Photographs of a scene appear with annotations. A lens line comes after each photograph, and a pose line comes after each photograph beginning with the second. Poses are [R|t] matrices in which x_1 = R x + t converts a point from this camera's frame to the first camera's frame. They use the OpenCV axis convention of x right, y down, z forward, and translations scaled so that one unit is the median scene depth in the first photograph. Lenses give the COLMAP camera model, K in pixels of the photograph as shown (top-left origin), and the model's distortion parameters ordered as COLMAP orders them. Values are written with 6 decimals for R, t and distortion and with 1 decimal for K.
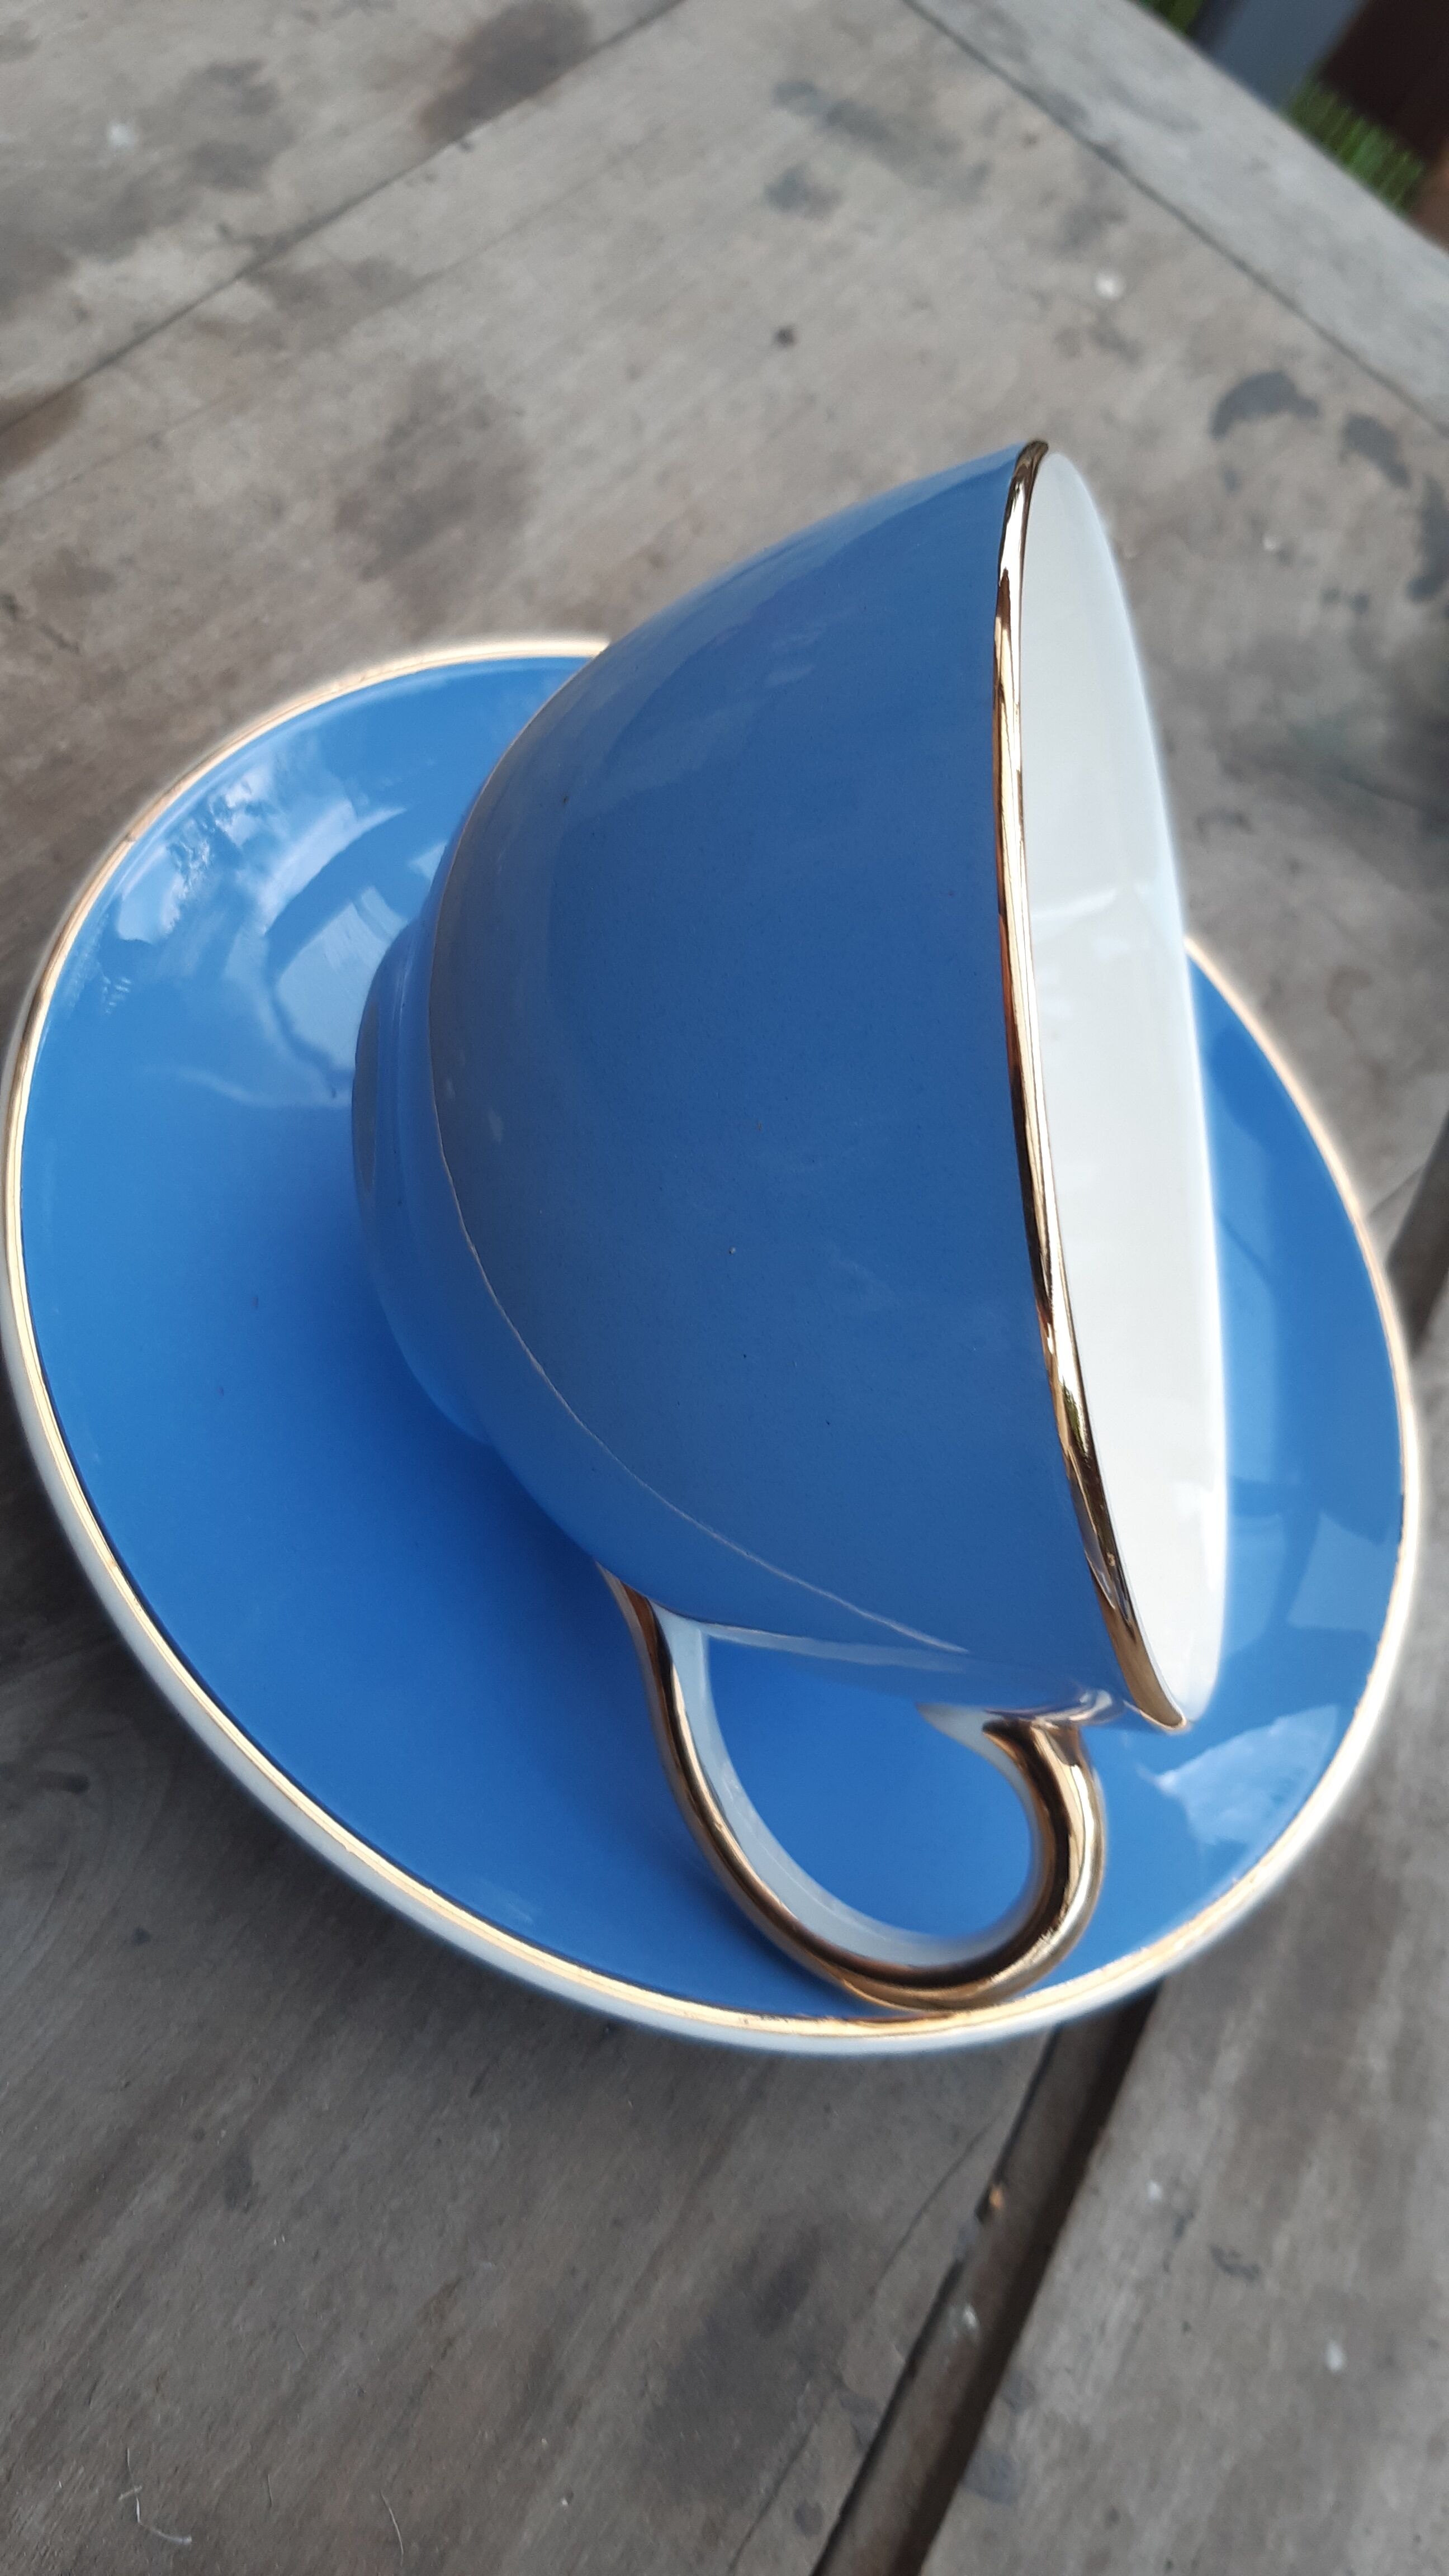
lens RADIAL K [[2068.3, 0, 703.0], [0, 2068.3, 1279.8], [0, 0, 1]] dist [0.025405, -0.101186]
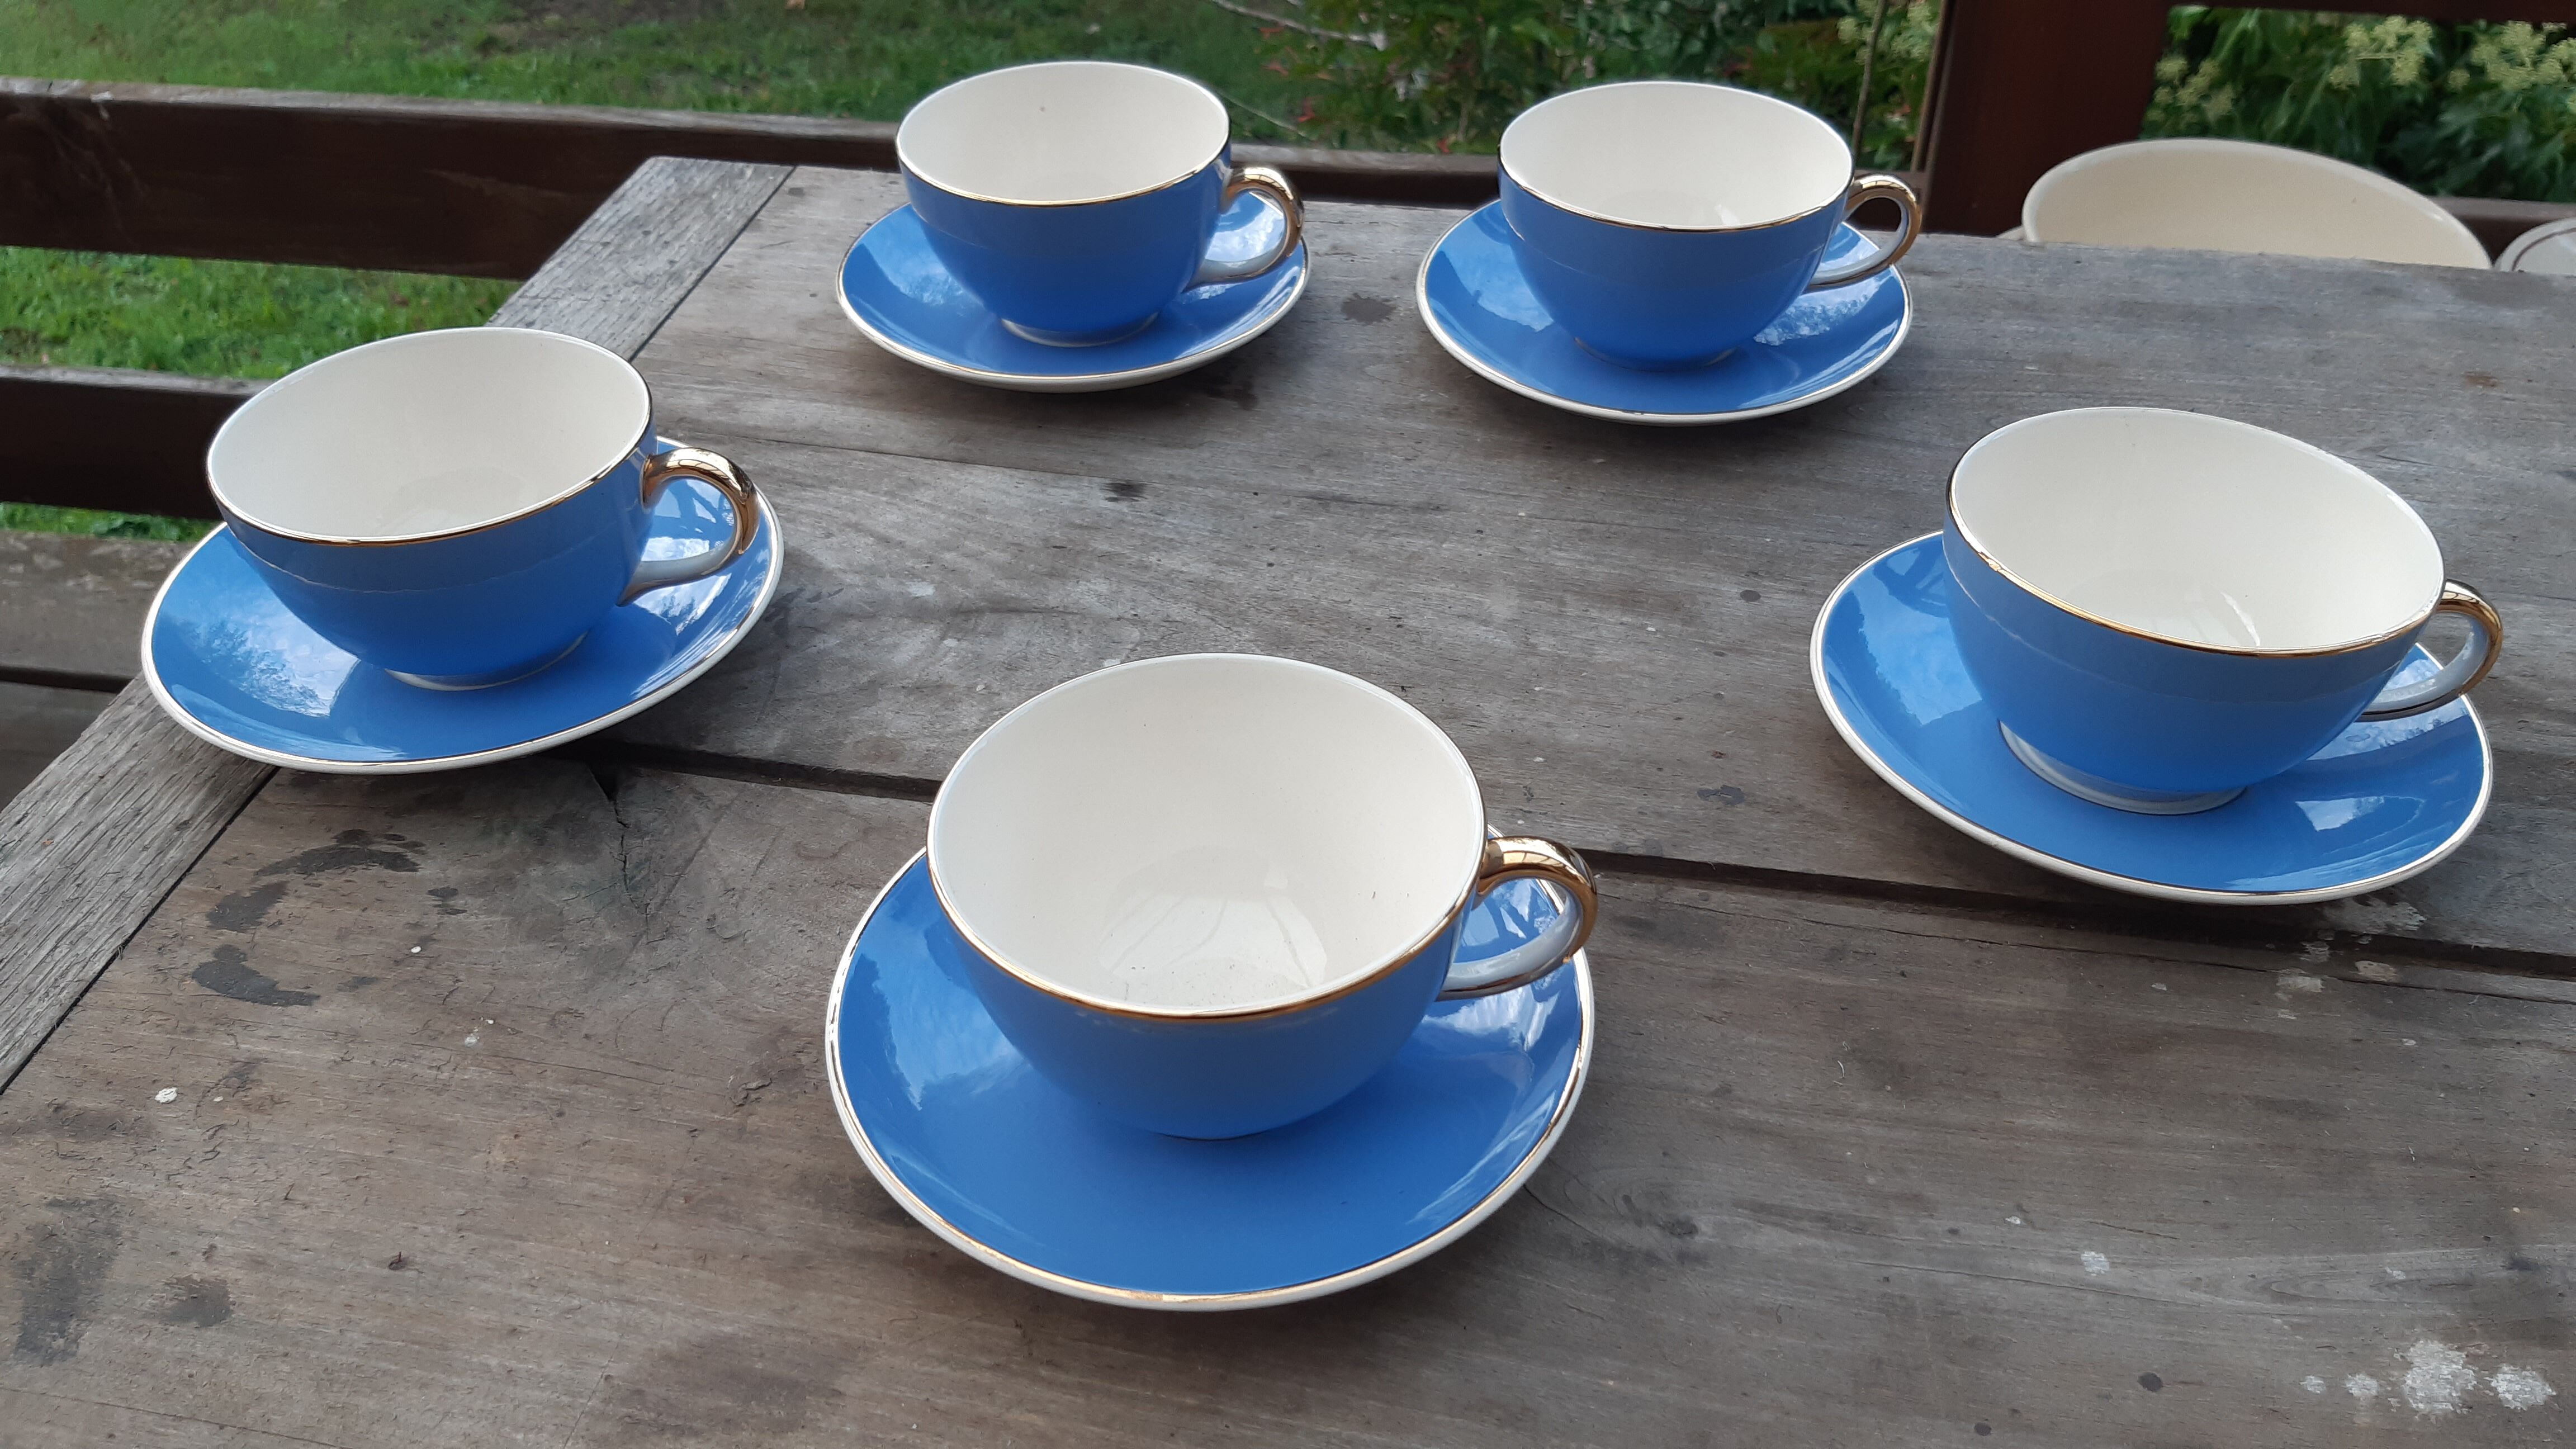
lens RADIAL K [[2068.3, 0, 1297.9], [0, 2068.3, 739.5], [0, 0, 1]] dist [0.025405, -0.101186]
pose [[-0.334961, -0.841735, 0.423419, -0.485680], [0.763672, 0.020695, 0.645272, -1.010777], [-0.551911, 0.539495, 0.635878, -0.337728]]
